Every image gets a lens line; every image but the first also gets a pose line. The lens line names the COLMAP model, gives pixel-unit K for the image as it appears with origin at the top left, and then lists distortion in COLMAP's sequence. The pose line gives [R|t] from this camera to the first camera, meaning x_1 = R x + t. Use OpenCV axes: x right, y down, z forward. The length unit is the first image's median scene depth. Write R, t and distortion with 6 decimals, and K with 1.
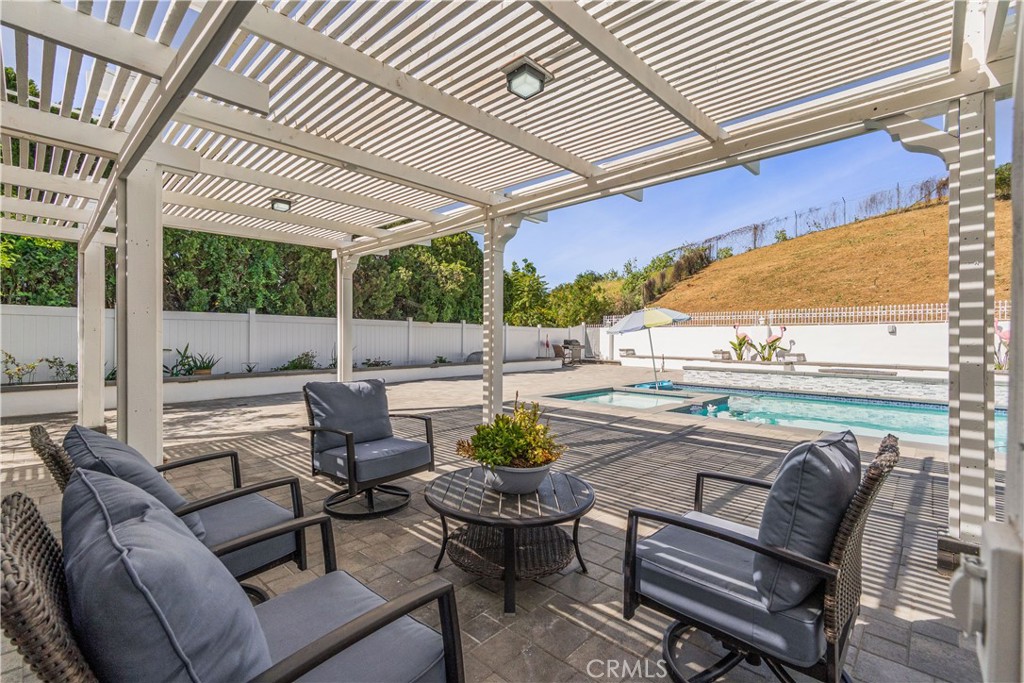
lens RADIAL K [[468.9, 0, 512.0], [0, 468.9, 341.5], [0, 0, 1]] dist [-0.000066, 0.000005]
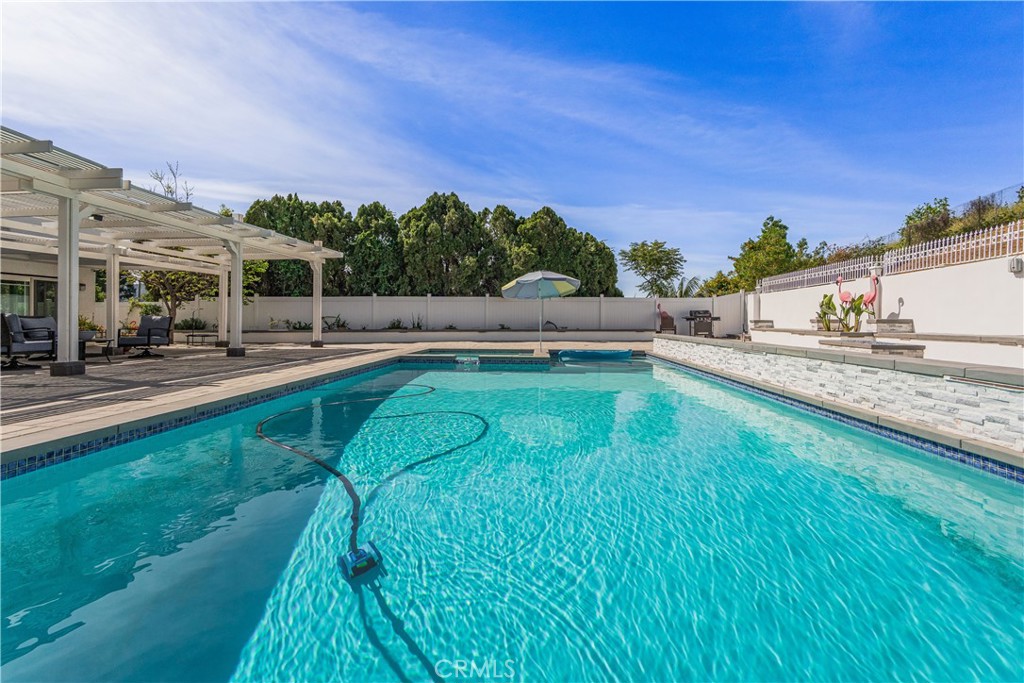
lens RADIAL K [[459.8, 0, 511.9], [0, 459.8, 324.1], [0, 0, 1]] dist [-0.000391, -0.000019]
pose [[0.616278, -0.000319, -0.787529, 0.919077], [0.003194, 0.999993, 0.002094, 0.034105], [0.787522, -0.003806, 0.616274, 0.285311]]
